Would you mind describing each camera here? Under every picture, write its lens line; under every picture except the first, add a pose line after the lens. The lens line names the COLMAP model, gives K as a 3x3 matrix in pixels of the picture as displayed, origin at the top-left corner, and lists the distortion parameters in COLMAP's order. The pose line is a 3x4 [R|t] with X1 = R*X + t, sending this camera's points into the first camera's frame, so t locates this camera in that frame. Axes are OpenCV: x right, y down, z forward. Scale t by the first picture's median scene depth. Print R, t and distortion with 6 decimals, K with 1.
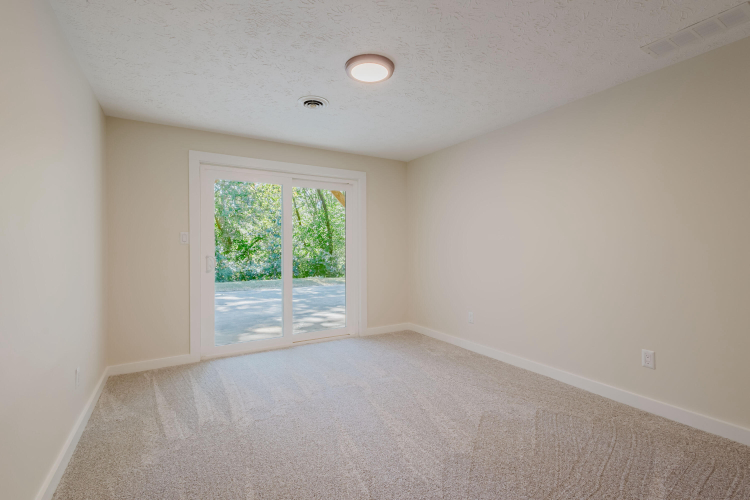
lens RADIAL K [[344.6, 0, 374.7], [0, 344.6, 247.6], [0, 0, 1]] dist [0.013368, -0.003358]
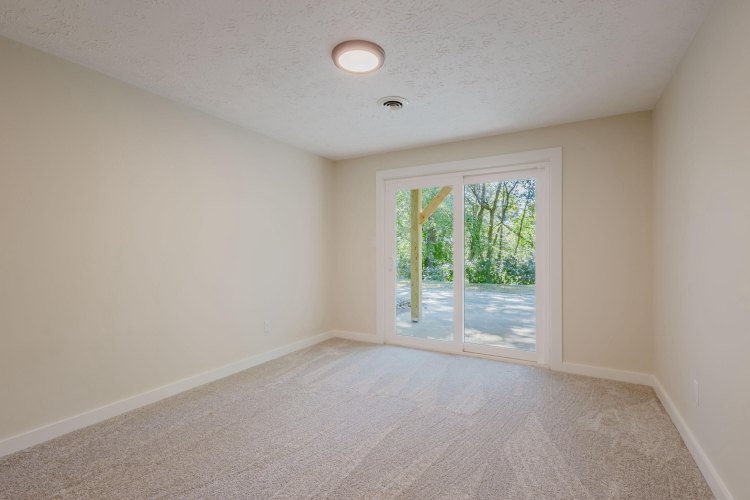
lens RADIAL K [[344.6, 0, 374.4], [0, 344.6, 250.8], [0, 0, 1]] dist [0.013368, -0.003358]
pose [[0.496500, 0.005080, -0.868022, 0.515874], [-0.000678, 0.999985, 0.005465, -0.003675], [0.868037, -0.002125, 0.496496, 0.366898]]
